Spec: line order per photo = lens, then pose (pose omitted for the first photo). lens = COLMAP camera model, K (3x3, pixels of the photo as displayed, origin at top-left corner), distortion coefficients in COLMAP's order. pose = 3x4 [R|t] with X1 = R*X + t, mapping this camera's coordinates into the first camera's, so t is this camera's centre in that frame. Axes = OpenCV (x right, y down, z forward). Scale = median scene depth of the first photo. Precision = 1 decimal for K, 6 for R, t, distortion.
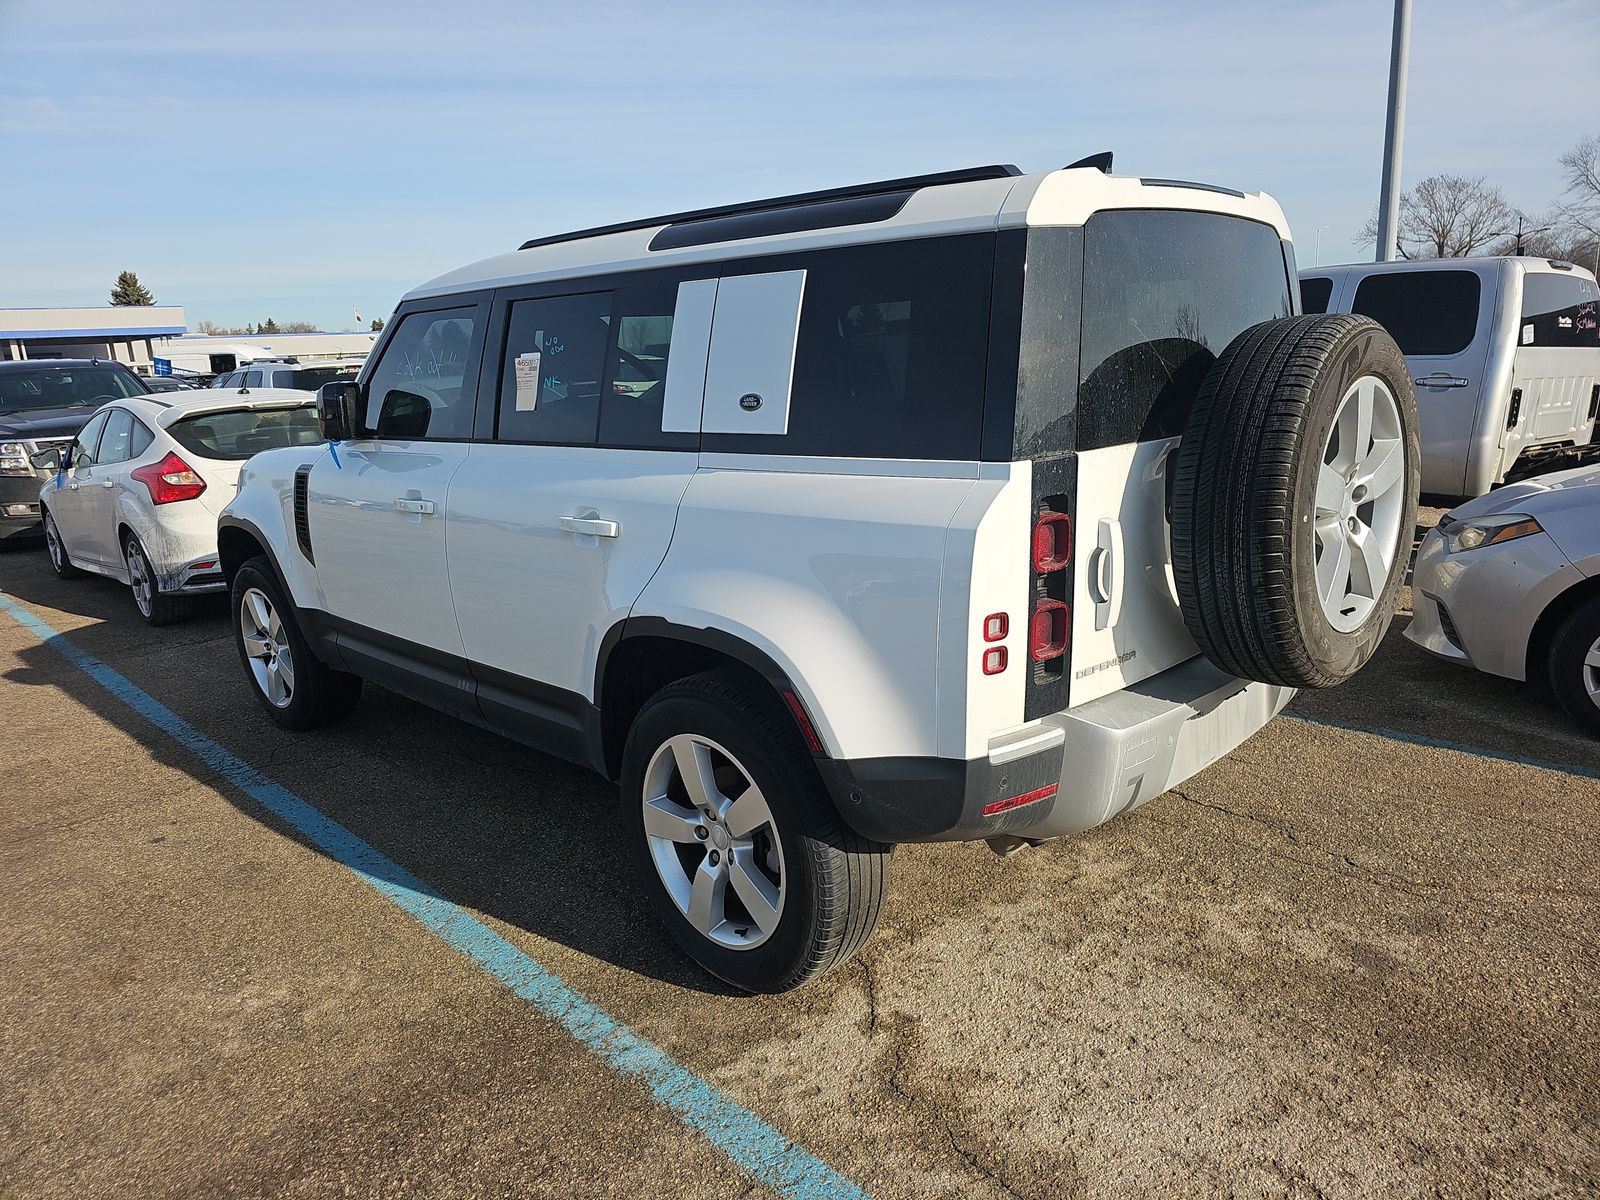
lens RADIAL K [[1061.9, 0, 803.0], [0, 1061.9, 607.6], [0, 0, 1]] dist [0.039393, -0.042679]
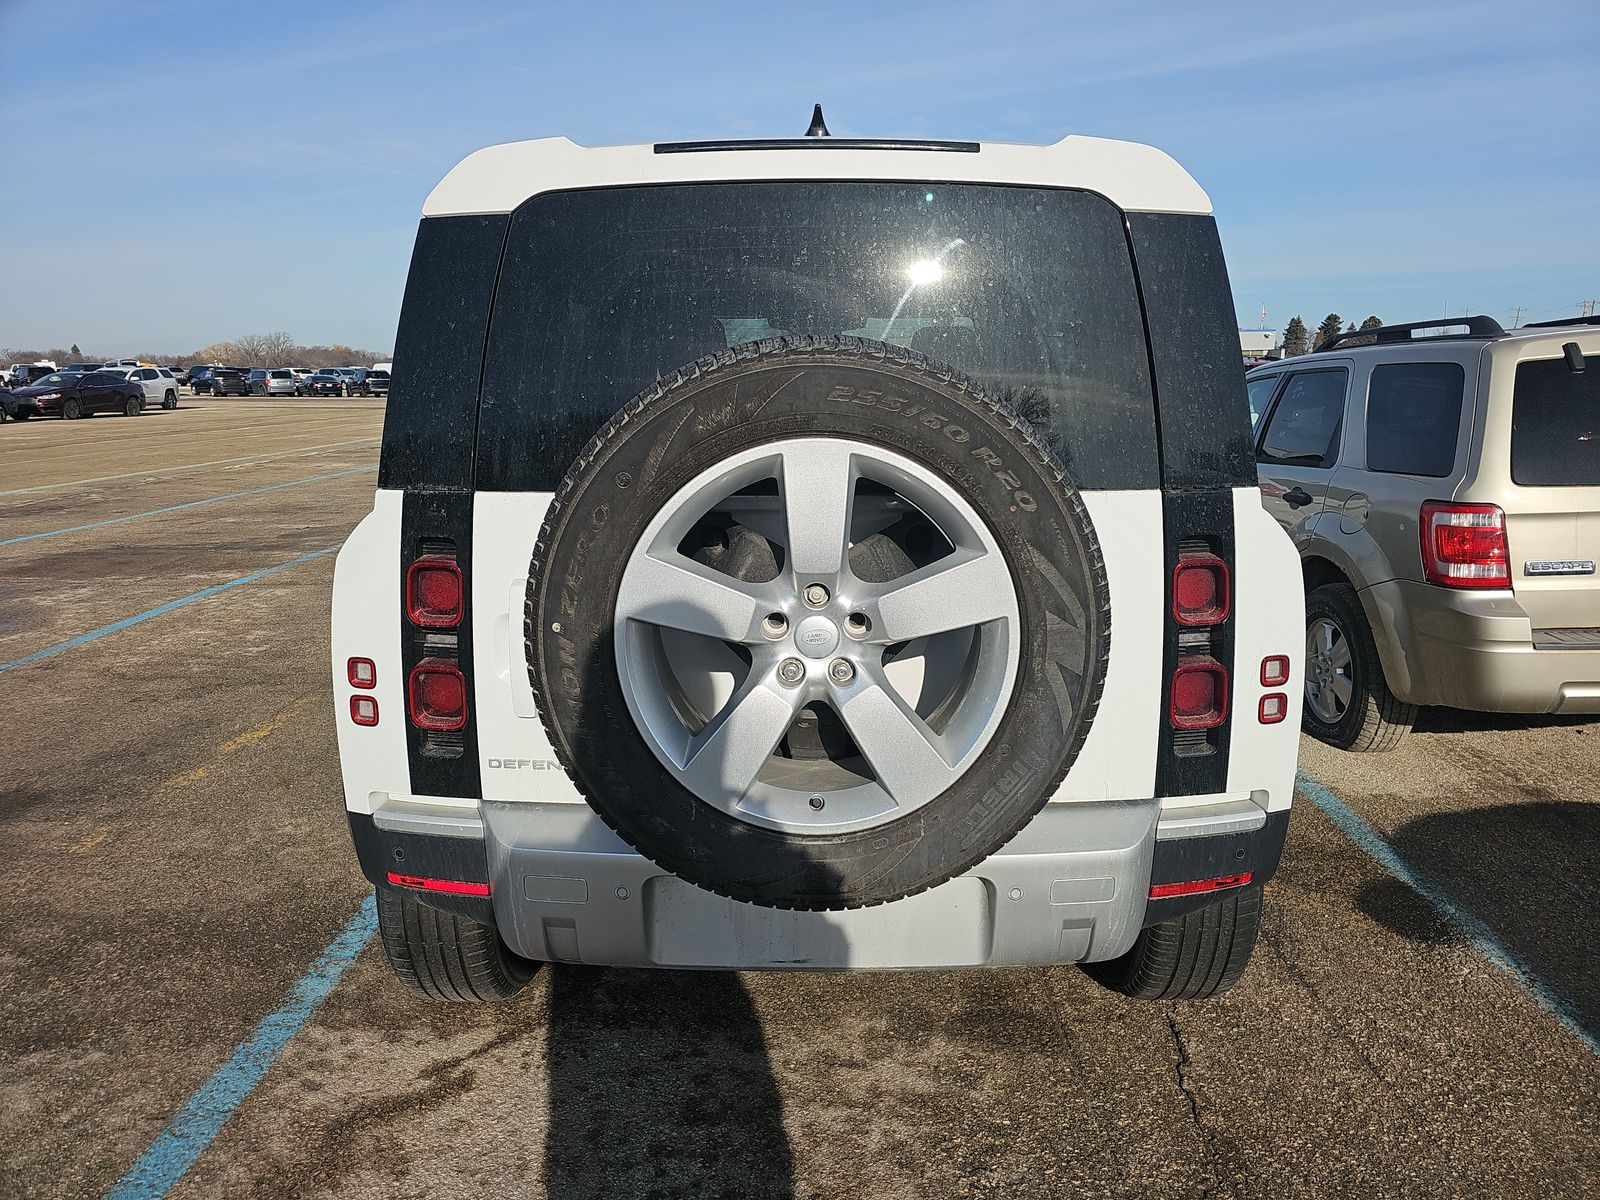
lens RADIAL K [[1061.9, 0, 801.0], [0, 1061.9, 593.3], [0, 0, 1]] dist [0.039393, -0.042679]
pose [[0.702767, 0.197790, -0.683372, 0.922014], [-0.201671, 0.976558, 0.075253, -0.166891], [0.682237, 0.084931, 0.726182, 0.538012]]
